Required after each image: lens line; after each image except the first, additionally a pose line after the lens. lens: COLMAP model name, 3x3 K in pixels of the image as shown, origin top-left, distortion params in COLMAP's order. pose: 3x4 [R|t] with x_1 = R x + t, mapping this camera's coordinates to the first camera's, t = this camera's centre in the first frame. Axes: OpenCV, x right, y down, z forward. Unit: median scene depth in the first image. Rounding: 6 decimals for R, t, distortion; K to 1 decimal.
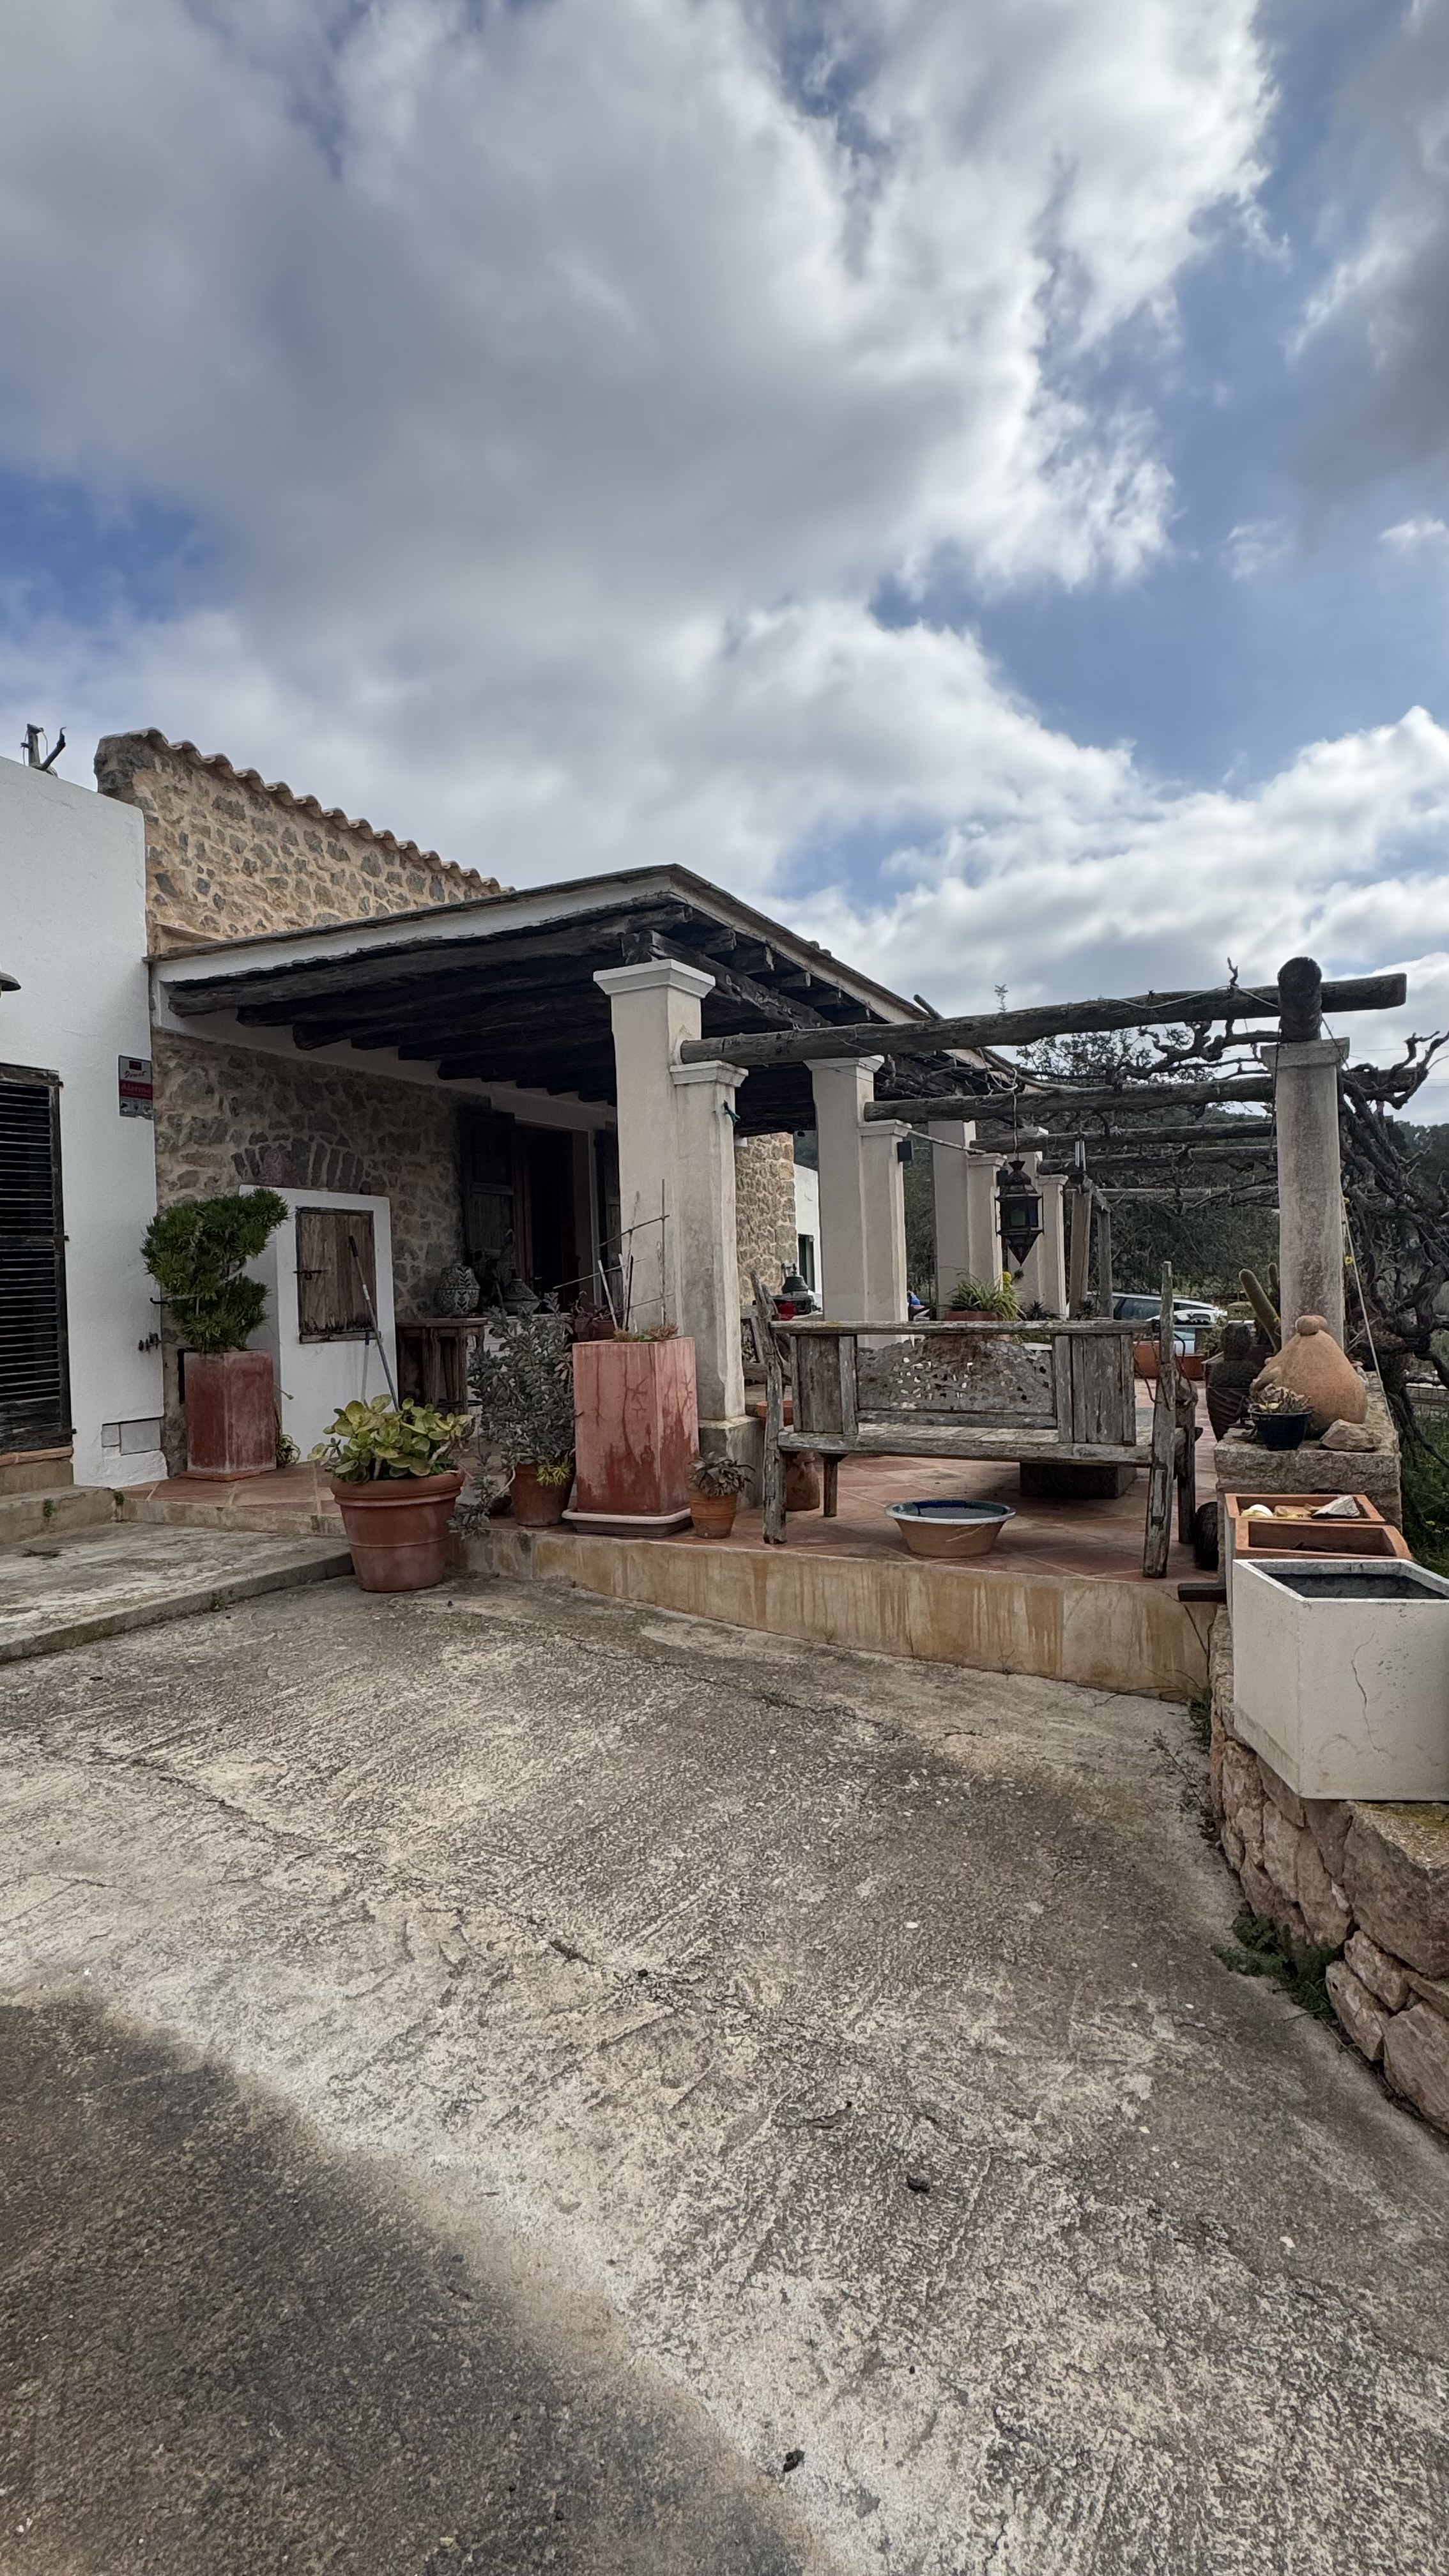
lens RADIAL K [[1204.0, 0, 677.3], [0, 1204.0, 1300.0], [0, 0, 1]] dist [-0.000627, -0.000065]
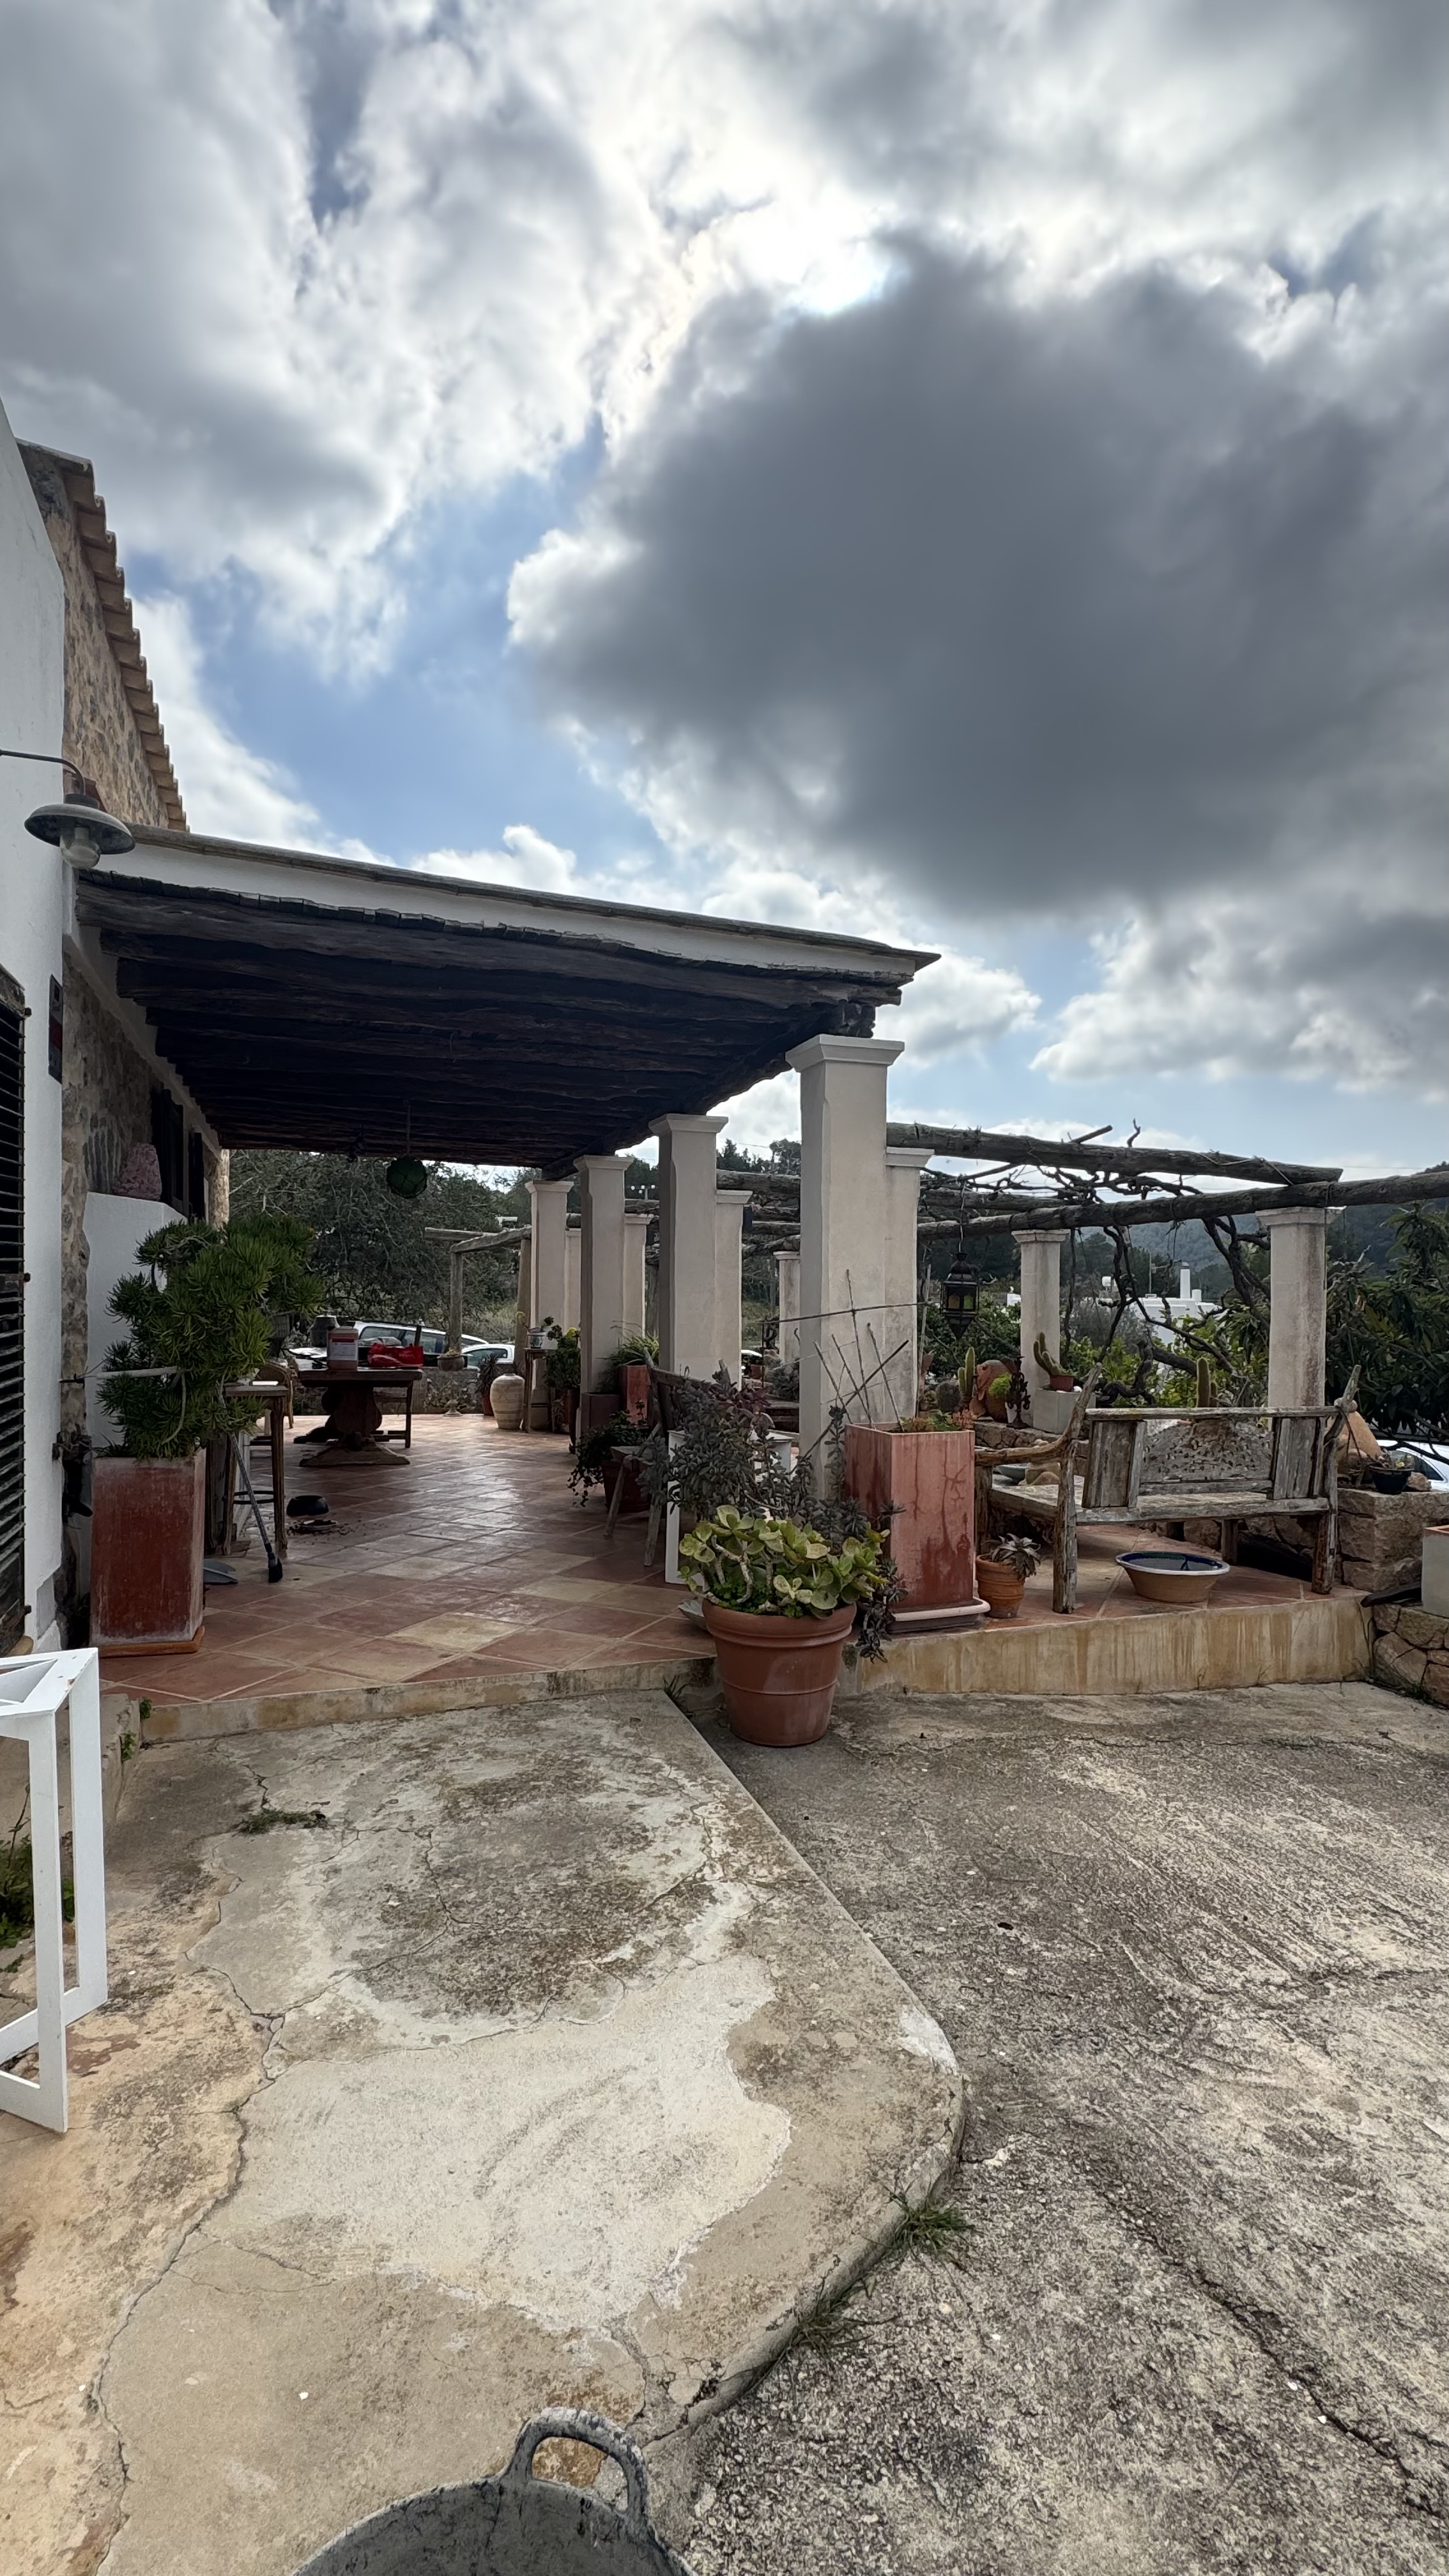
lens RADIAL K [[1204.0, 0, 679.1], [0, 1204.0, 1296.3], [0, 0, 1]] dist [-0.000627, -0.000065]
pose [[0.691427, 0.034183, 0.721638, -1.028629], [-0.023585, 0.999416, -0.024743, -0.052090], [-0.722062, 0.000088, 0.691829, 0.537542]]
